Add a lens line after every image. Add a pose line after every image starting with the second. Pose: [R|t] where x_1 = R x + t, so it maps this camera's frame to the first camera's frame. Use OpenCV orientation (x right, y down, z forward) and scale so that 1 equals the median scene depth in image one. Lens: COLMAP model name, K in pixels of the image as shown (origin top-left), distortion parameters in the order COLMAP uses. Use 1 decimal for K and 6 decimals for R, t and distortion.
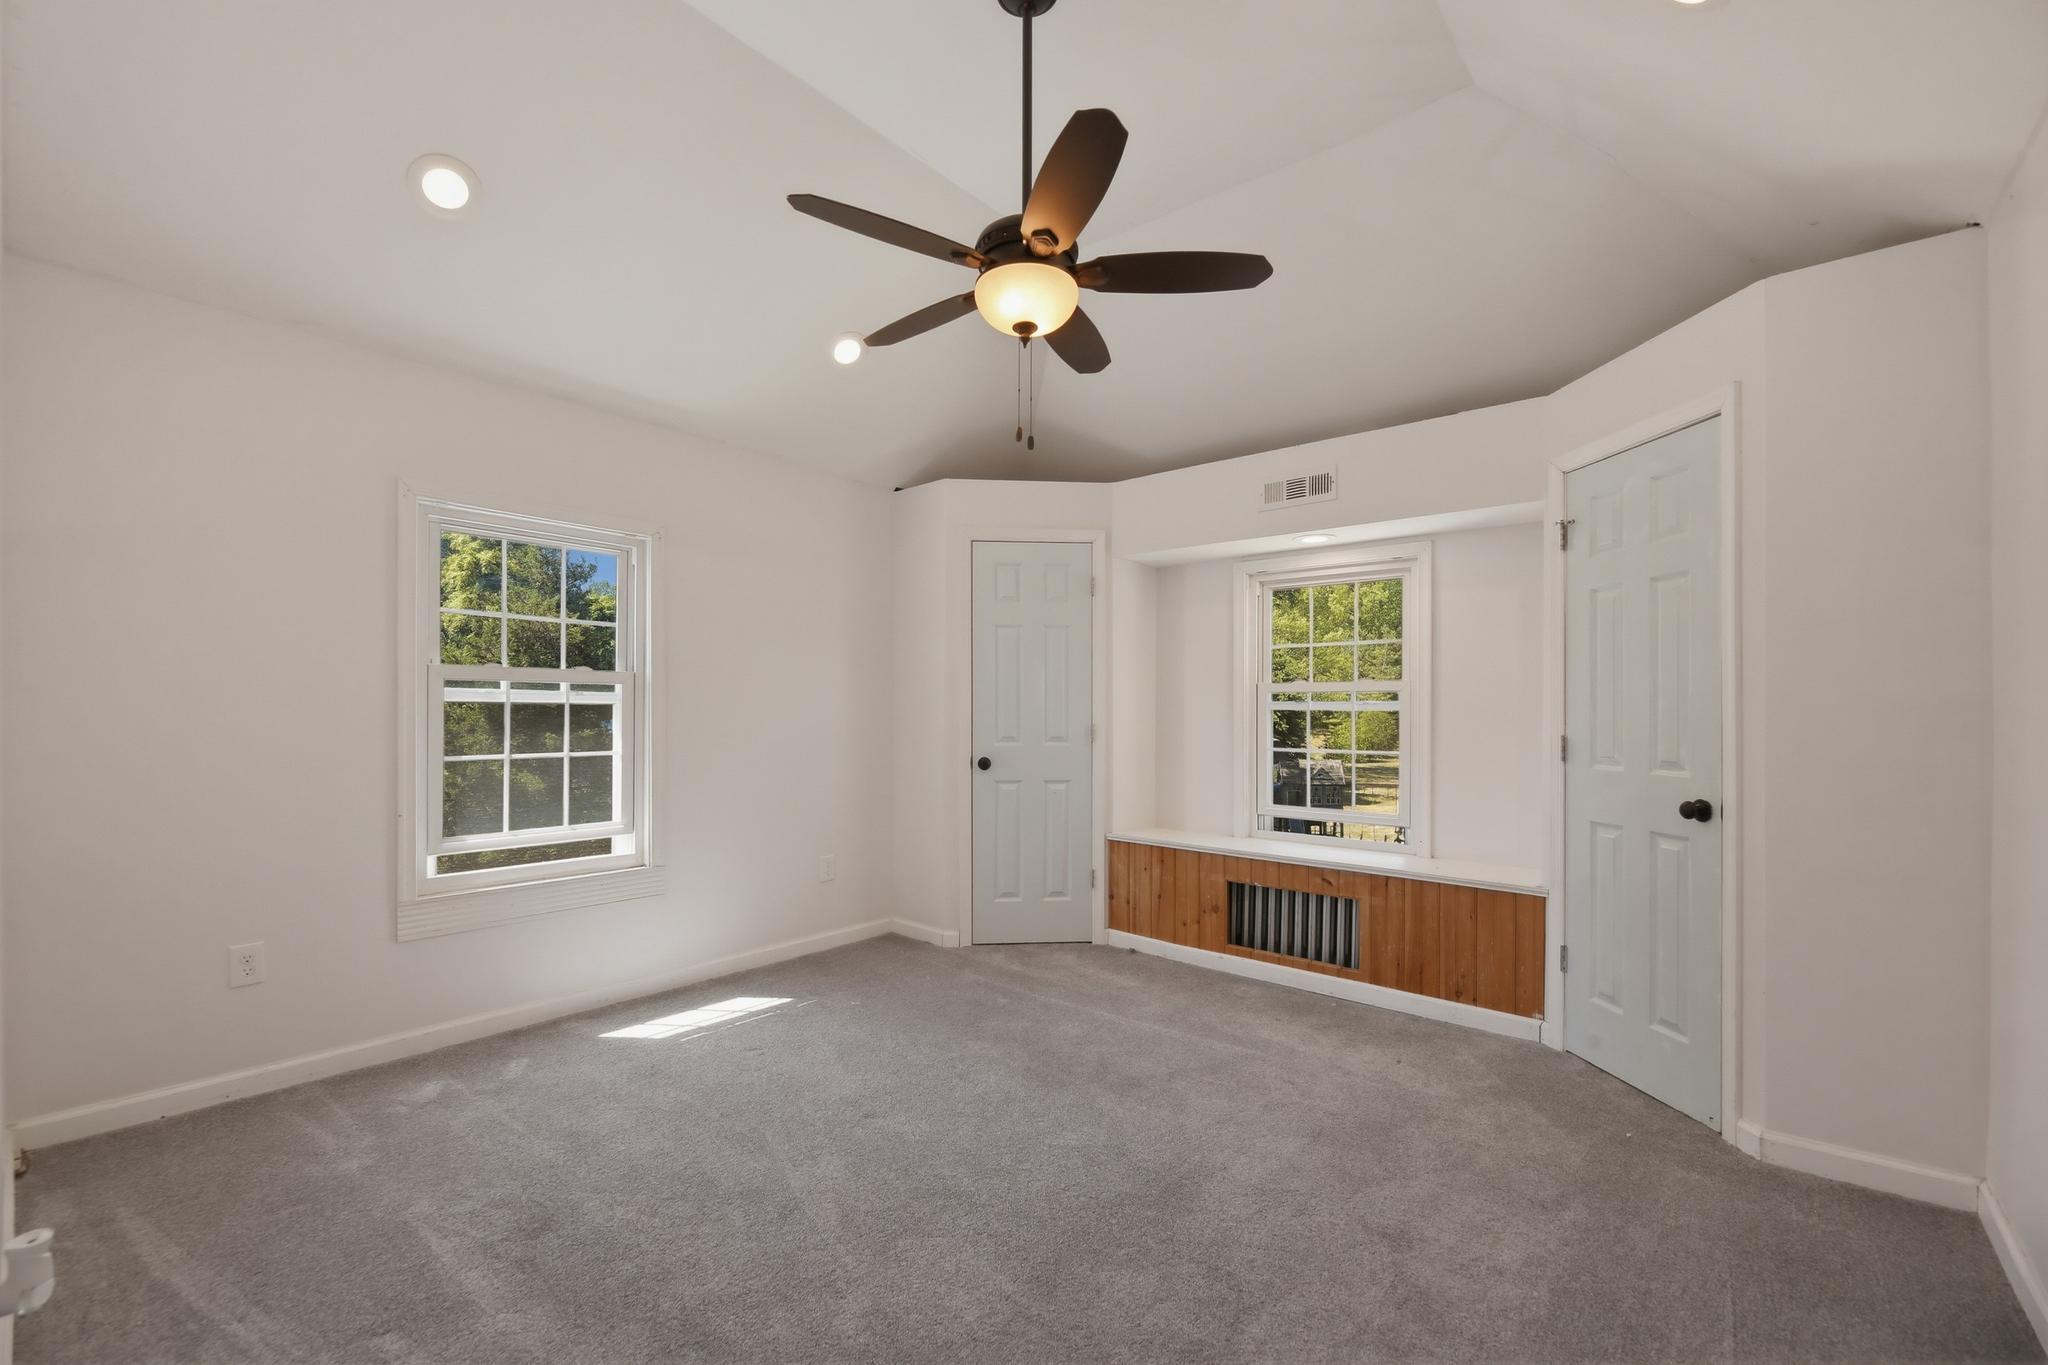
lens RADIAL K [[854.3, 0, 1020.4], [0, 854.3, 704.6], [0, 0, 1]] dist [-0.001471, -0.002146]
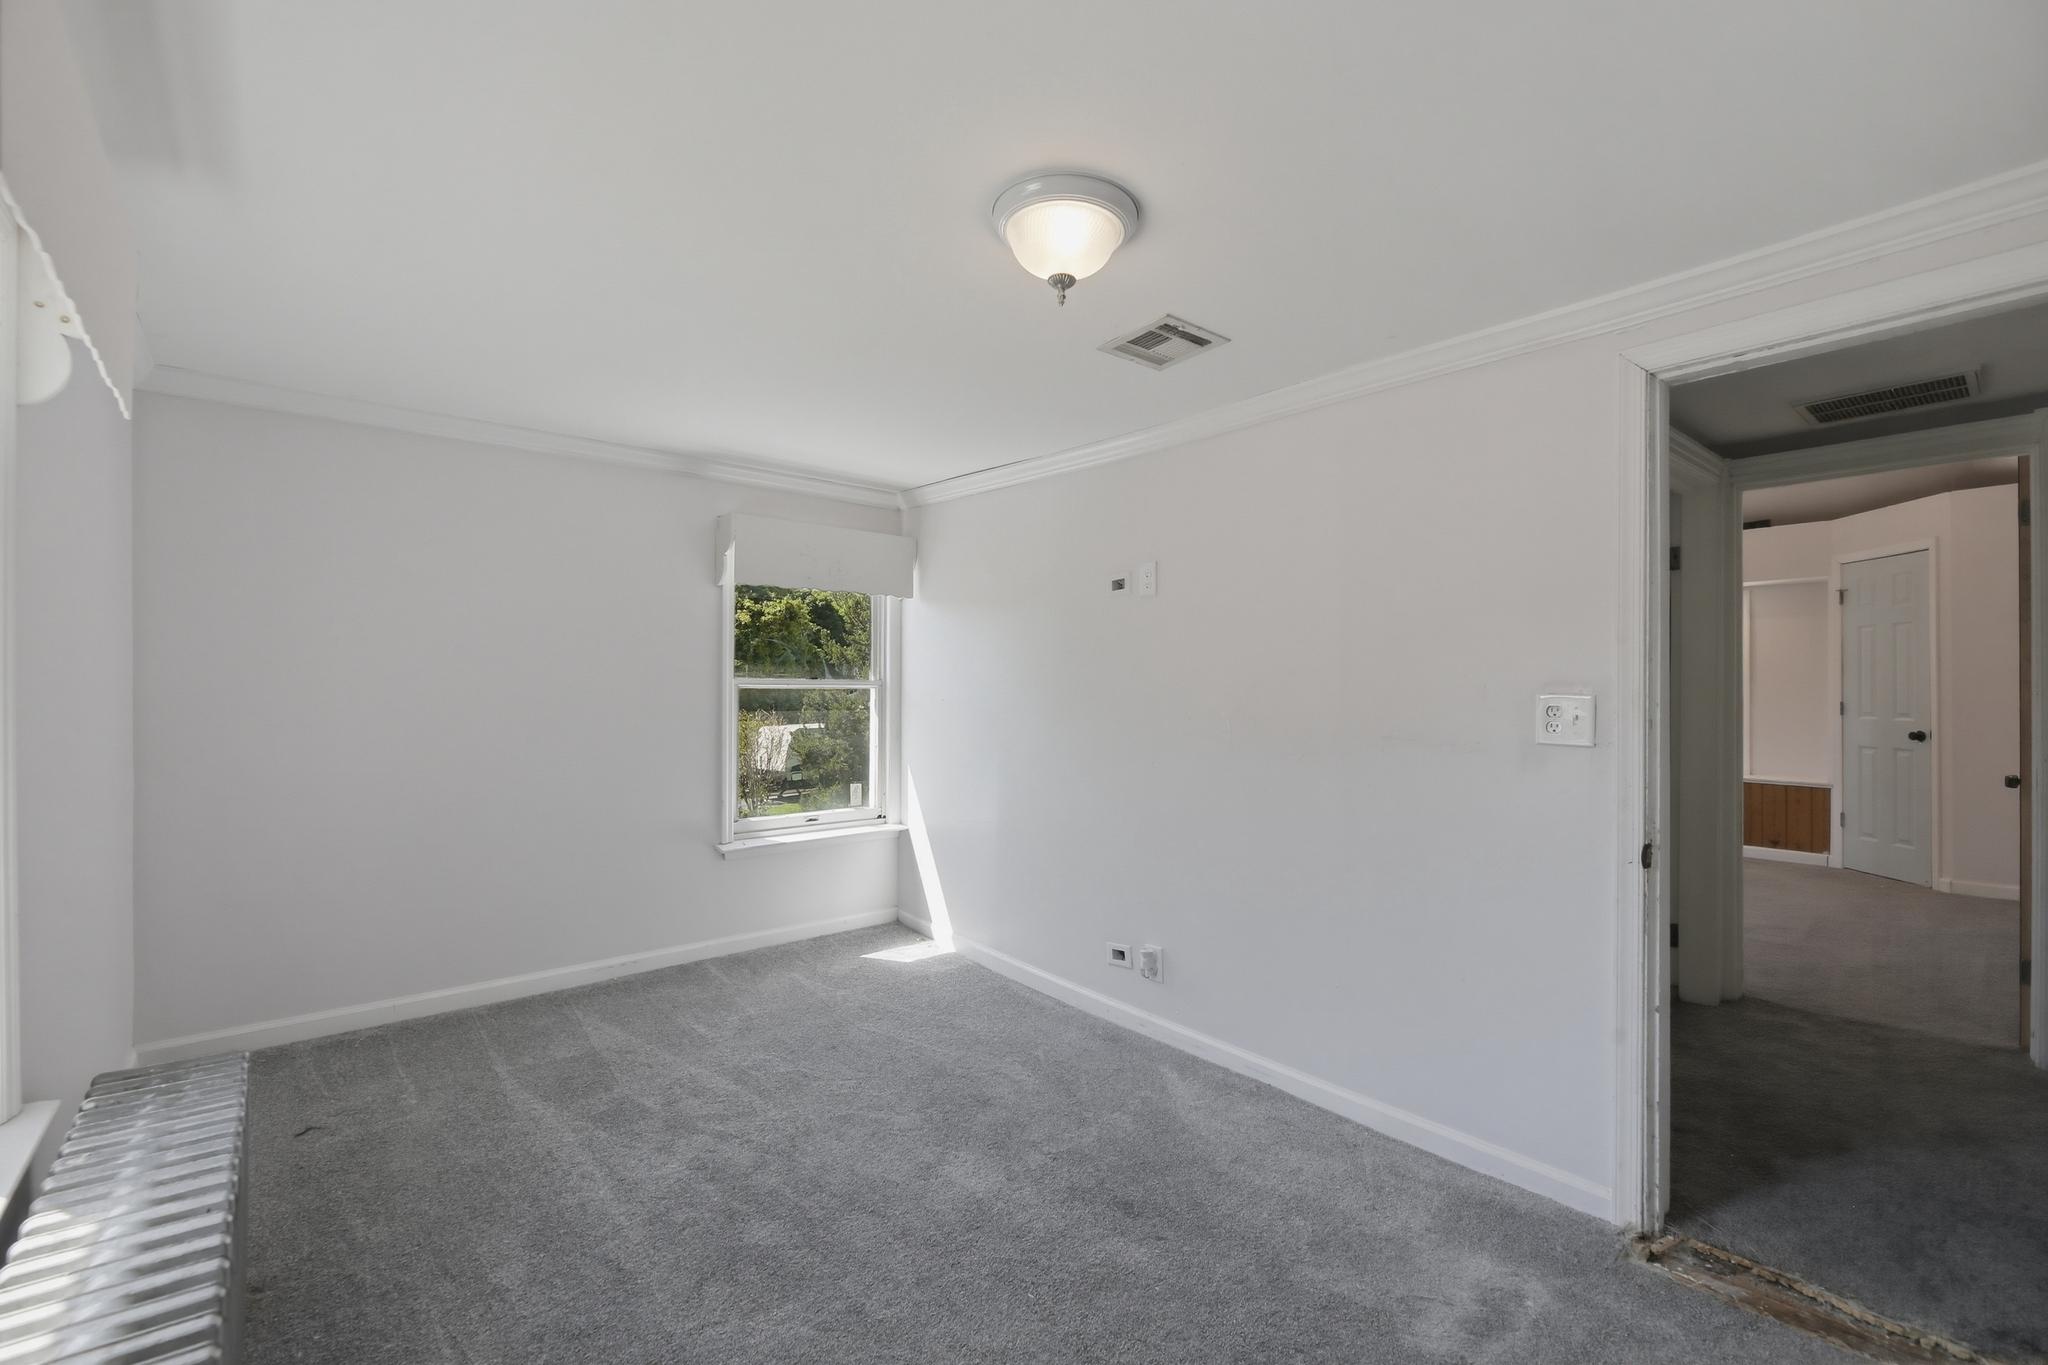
lens RADIAL K [[854.3, 0, 1021.6], [0, 854.3, 682.8], [0, 0, 1]] dist [-0.001471, -0.002146]
pose [[0.984456, -0.001503, -0.175626, -0.831805], [0.000554, 0.999985, -0.005454, 0.002511], [0.175631, 0.005272, 0.984442, -1.192539]]
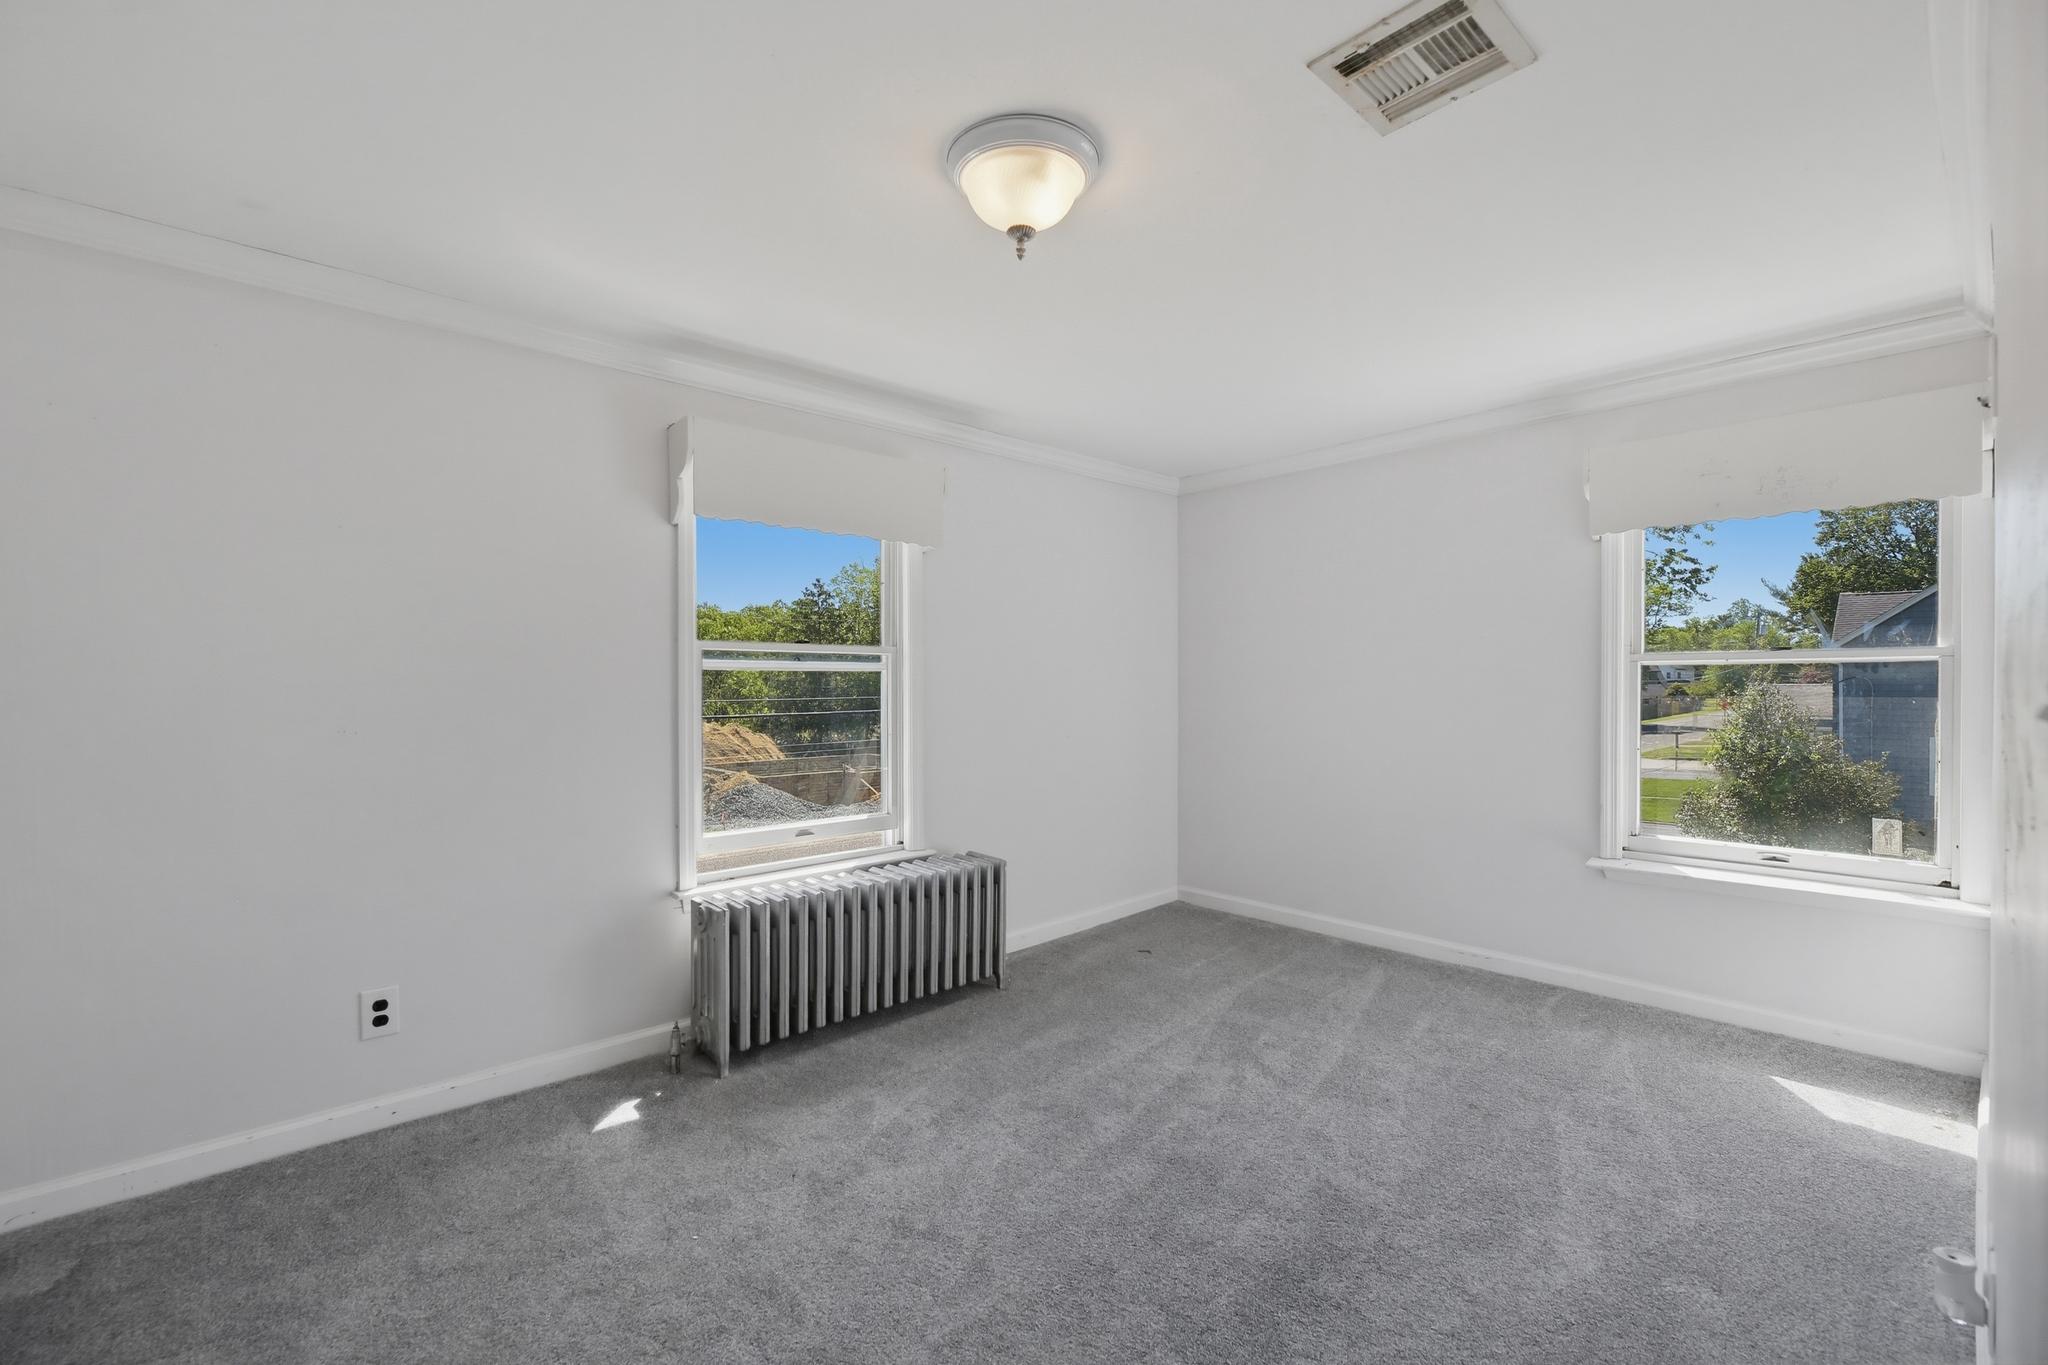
lens RADIAL K [[854.3, 0, 1017.7], [0, 854.3, 683.9], [0, 0, 1]] dist [-0.001471, -0.002146]
pose [[-0.131155, -0.001067, -0.991361, 3.068403], [0.009737, 0.999950, -0.002365, 0.154043], [0.991314, -0.009963, -0.131138, 4.067028]]
